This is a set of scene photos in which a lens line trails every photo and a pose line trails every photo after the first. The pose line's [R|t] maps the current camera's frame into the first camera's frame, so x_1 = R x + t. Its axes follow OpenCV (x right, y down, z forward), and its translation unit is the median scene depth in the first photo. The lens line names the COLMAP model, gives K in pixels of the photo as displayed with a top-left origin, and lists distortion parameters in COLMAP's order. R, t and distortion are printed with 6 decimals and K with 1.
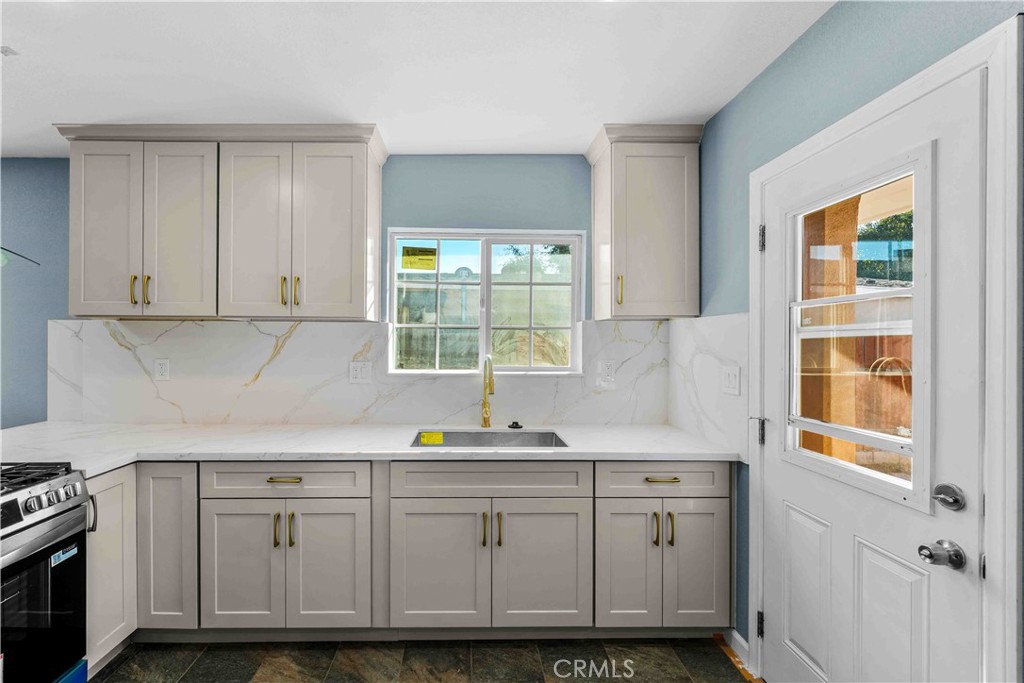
lens RADIAL K [[425.8, 0, 471.6], [0, 425.8, 342.3], [0, 0, 1]] dist [-0.002619, -0.000480]
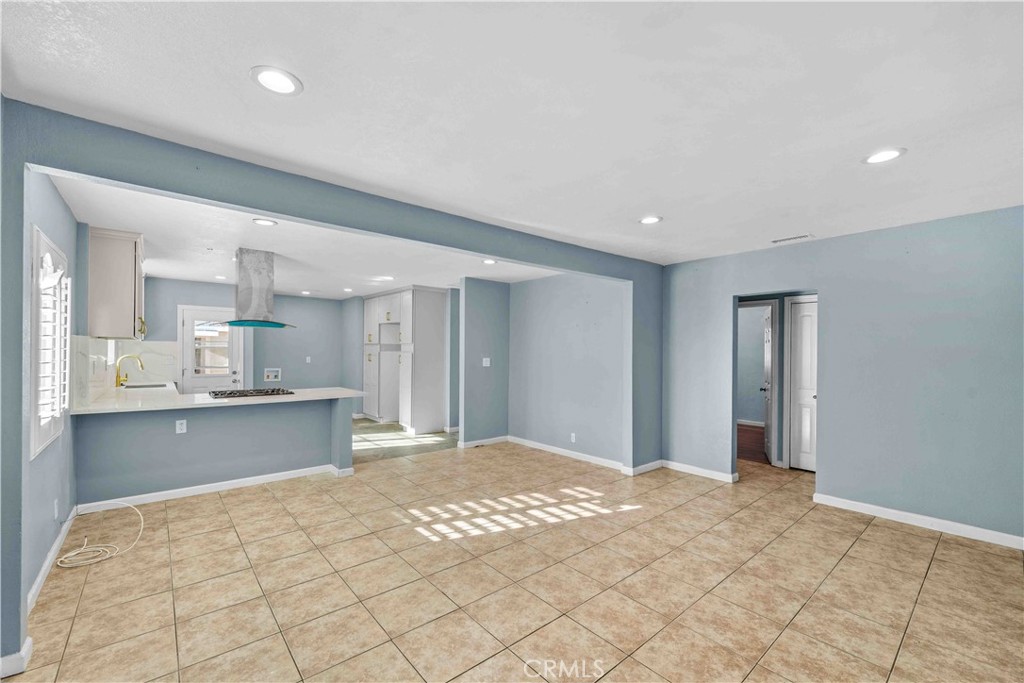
lens RADIAL K [[419.7, 0, 509.8], [0, 419.7, 343.4], [0, 0, 1]] dist [-0.000698, -0.000139]
pose [[-0.630656, 0.006814, 0.776032, -3.387990], [-0.009734, 0.999813, -0.016690, -0.019085], [-0.776001, -0.018080, -0.630472, 0.885736]]
